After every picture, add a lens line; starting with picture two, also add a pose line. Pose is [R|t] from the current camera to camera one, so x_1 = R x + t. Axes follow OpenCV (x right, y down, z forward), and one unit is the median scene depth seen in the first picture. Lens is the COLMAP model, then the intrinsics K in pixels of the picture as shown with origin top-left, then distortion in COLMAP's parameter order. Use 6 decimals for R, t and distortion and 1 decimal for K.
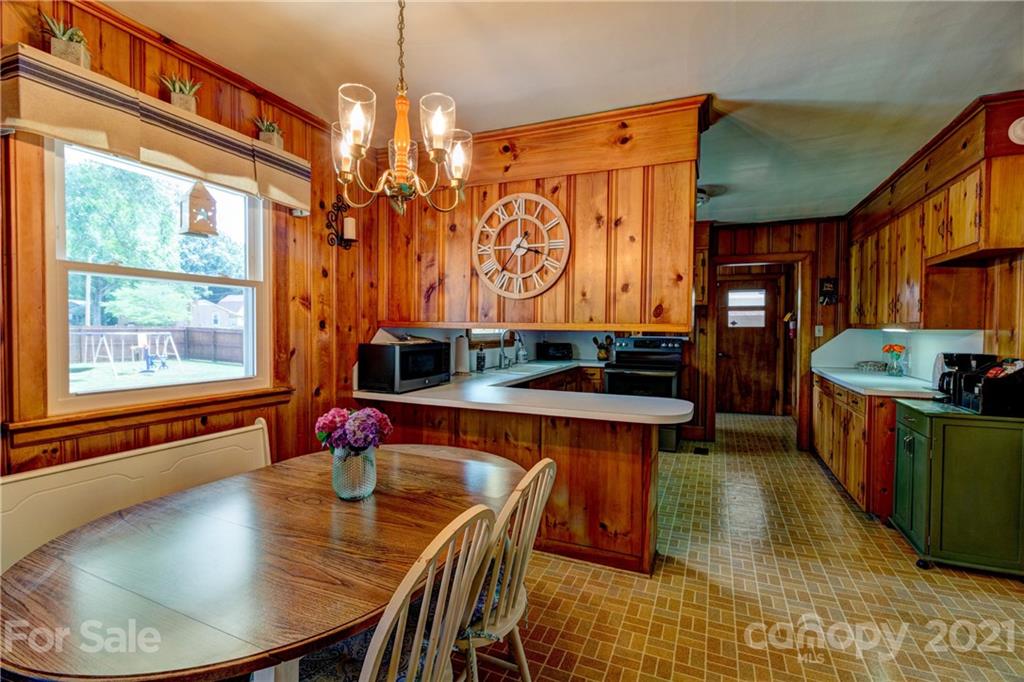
lens RADIAL K [[472.3, 0, 510.1], [0, 472.3, 337.6], [0, 0, 1]] dist [0.002811, -0.001979]
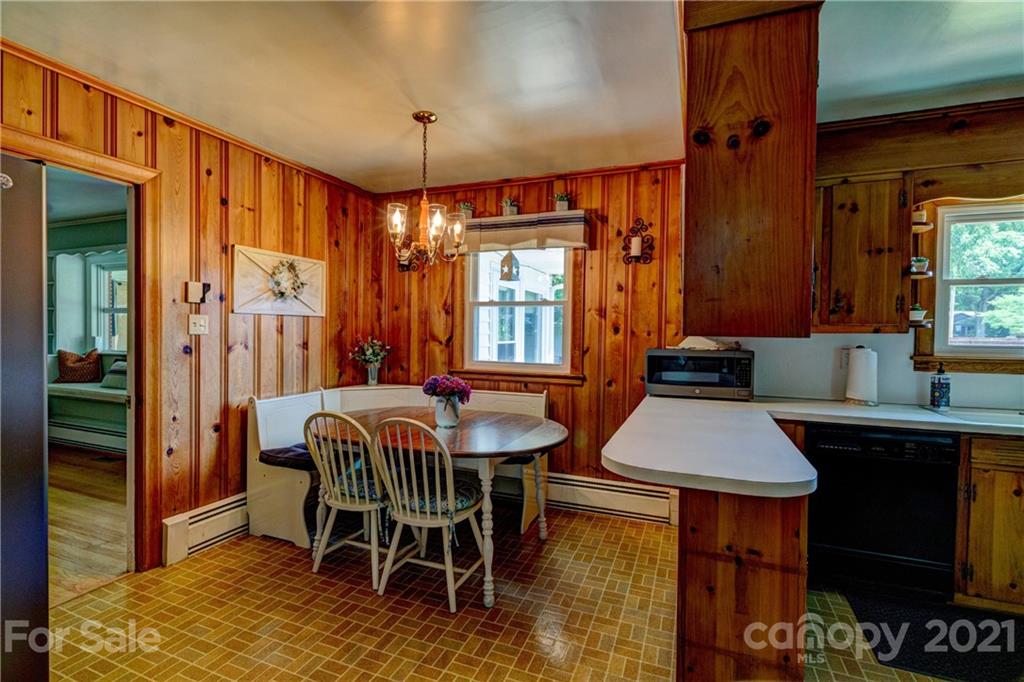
lens RADIAL K [[472.3, 0, 510.8], [0, 472.3, 339.9], [0, 0, 1]] dist [0.002811, -0.001979]
pose [[0.035447, 0.011723, -0.999303, 0.819748], [-0.032474, 0.999417, 0.010572, -0.005928], [0.998844, 0.032077, 0.035807, 0.673169]]
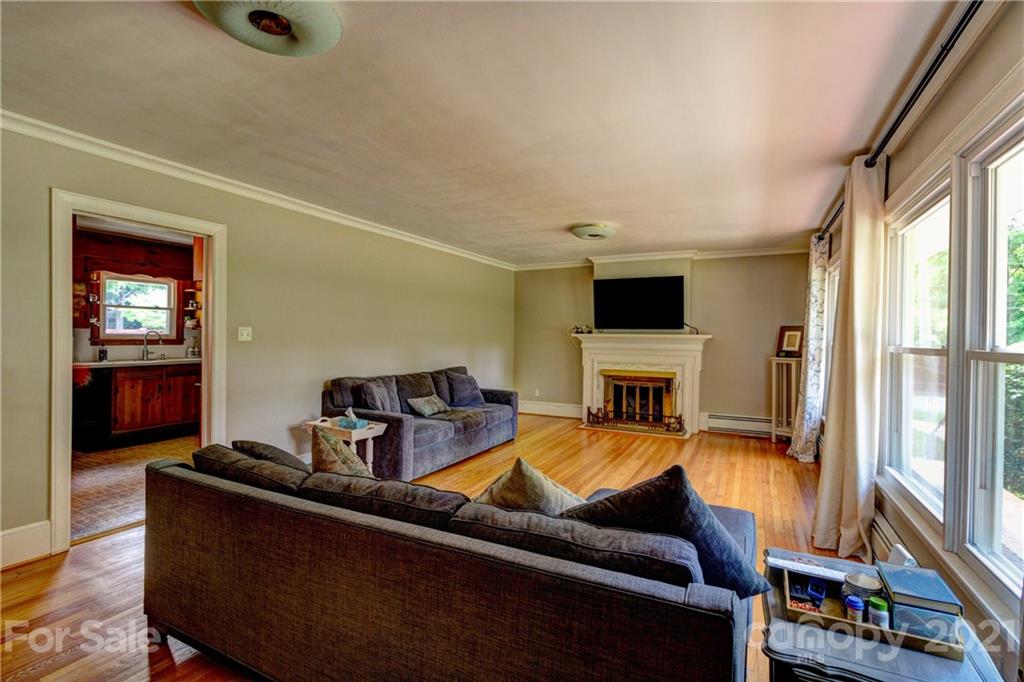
lens RADIAL K [[472.3, 0, 514.3], [0, 472.3, 339.6], [0, 0, 1]] dist [0.002811, -0.001979]
pose [[0.998300, 0.010472, -0.057328, 1.905053], [-0.011177, 0.999866, -0.011988, 0.018473], [0.057195, 0.012609, 0.998283, -0.480507]]
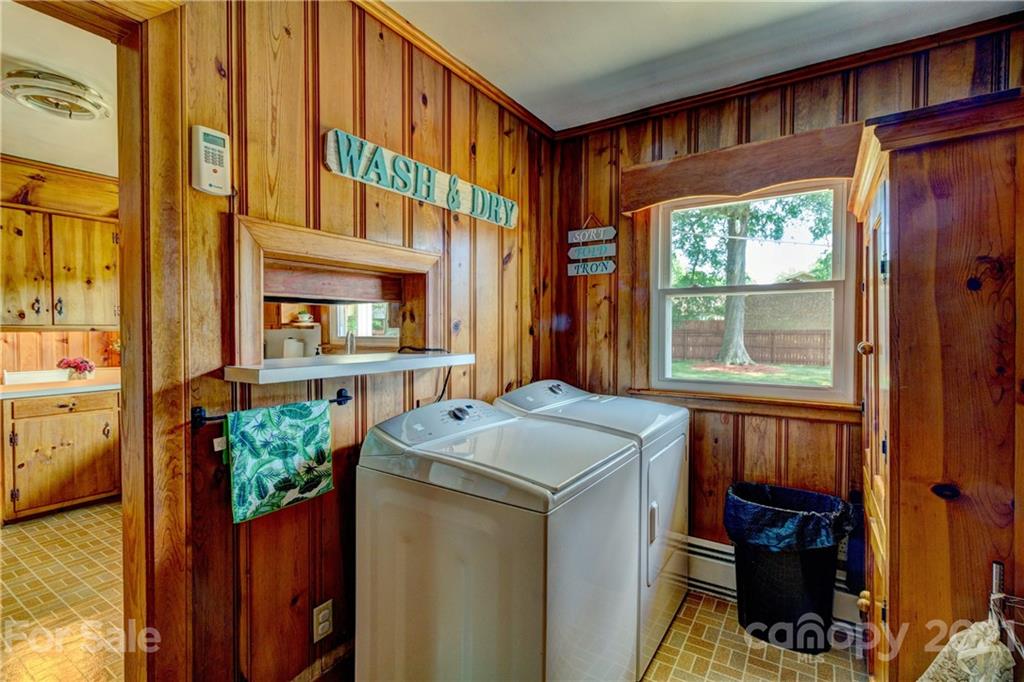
lens RADIAL K [[472.3, 0, 516.2], [0, 472.3, 340.6], [0, 0, 1]] dist [0.002811, -0.001979]
pose [[-0.154392, 0.015566, -0.987887, 1.236699], [-0.022603, 0.999559, 0.019282, -0.042616], [0.987751, 0.025306, -0.153972, 2.389029]]
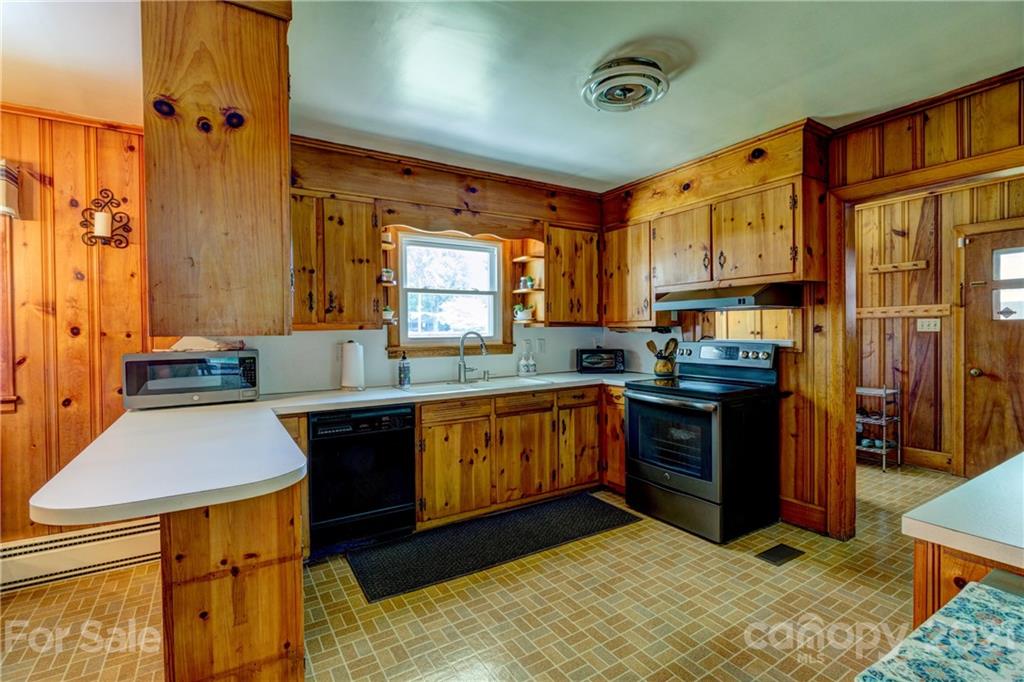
lens RADIAL K [[472.3, 0, 509.8], [0, 472.3, 340.8], [0, 0, 1]] dist [0.002811, -0.001979]
pose [[0.825923, -0.002553, -0.563777, 0.830160], [0.003914, 0.999992, 0.001207, -0.006397], [0.563769, -0.003204, 0.825926, 0.704408]]
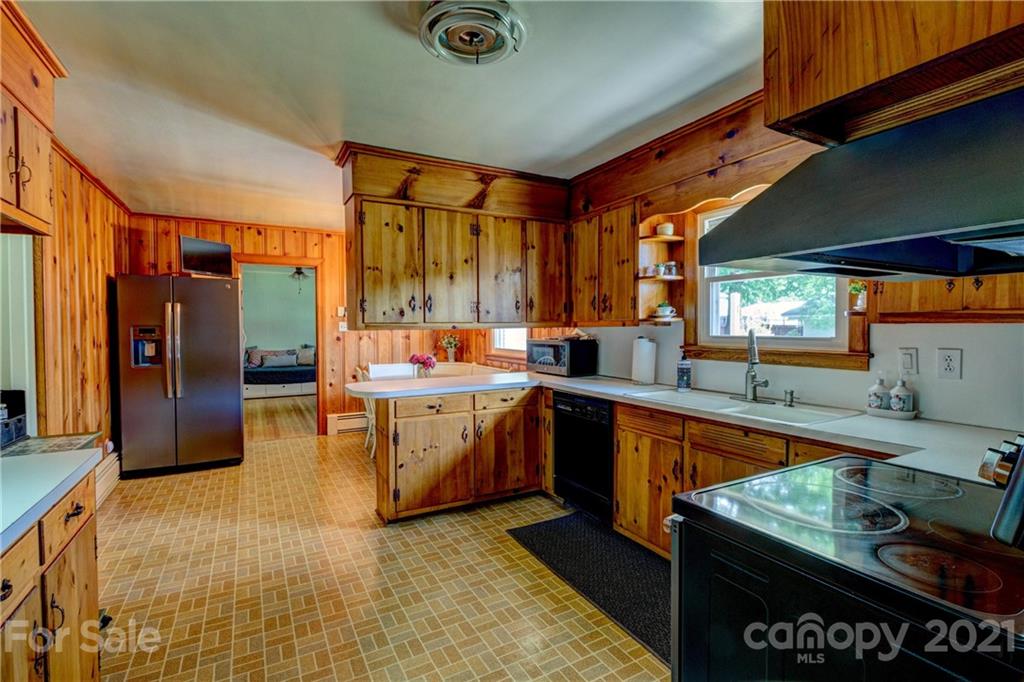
lens RADIAL K [[472.3, 0, 513.0], [0, 472.3, 342.5], [0, 0, 1]] dist [0.002811, -0.001979]
pose [[-0.603362, 0.020453, -0.797205, 1.026210], [-0.018679, 0.999034, 0.039769, -0.034259], [0.797249, 0.038886, -0.602397, 1.913654]]
